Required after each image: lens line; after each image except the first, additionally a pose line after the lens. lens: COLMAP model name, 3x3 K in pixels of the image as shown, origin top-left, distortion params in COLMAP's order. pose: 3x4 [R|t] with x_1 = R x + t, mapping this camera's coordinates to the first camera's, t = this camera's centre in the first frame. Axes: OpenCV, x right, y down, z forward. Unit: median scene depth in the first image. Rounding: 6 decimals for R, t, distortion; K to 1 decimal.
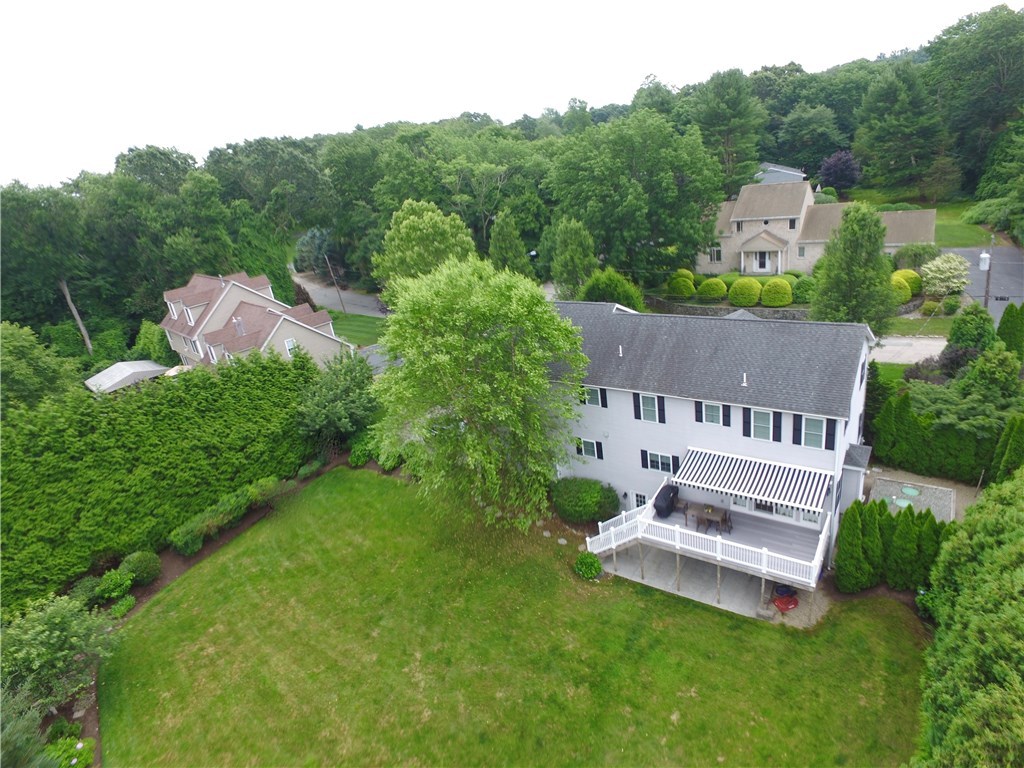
lens RADIAL K [[638.6, 0, 513.6], [0, 638.6, 346.2], [0, 0, 1]] dist [-0.033327, 0.045792]
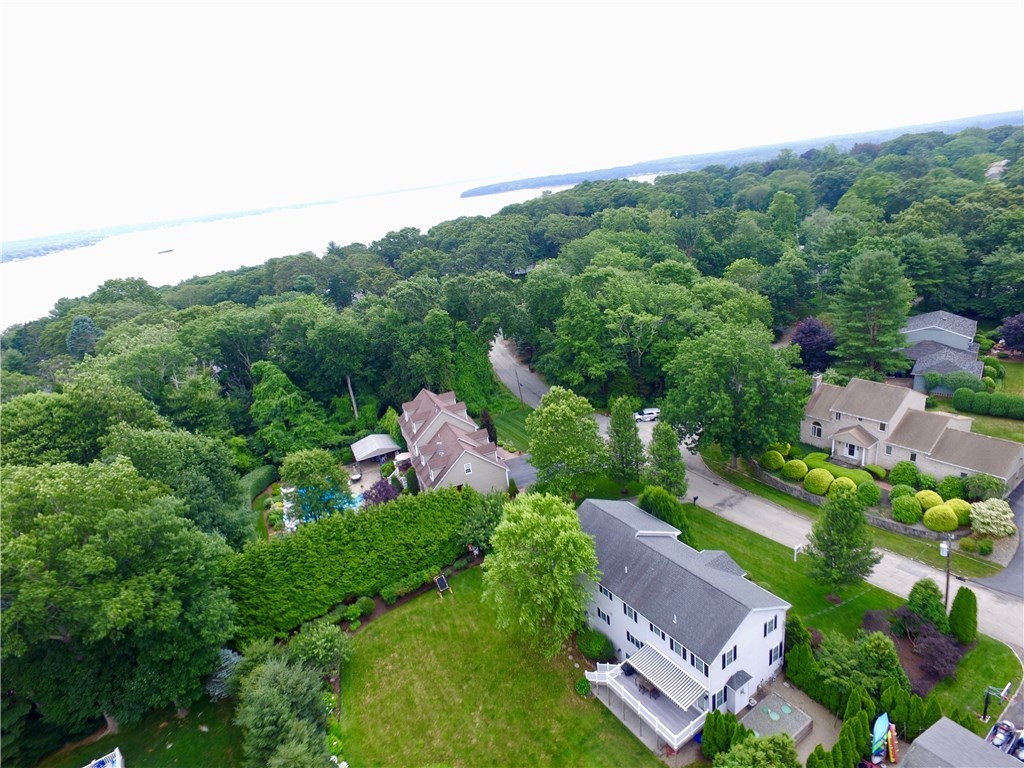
lens RADIAL K [[593.8, 0, 512.0], [0, 593.8, 384.0], [0, 0, 1]] dist [0.011089, -0.001660]
pose [[0.935895, 0.168276, -0.309491, 0.269288], [-0.156848, 0.985698, 0.061635, -0.495754], [0.315436, -0.009141, 0.948903, -0.559158]]
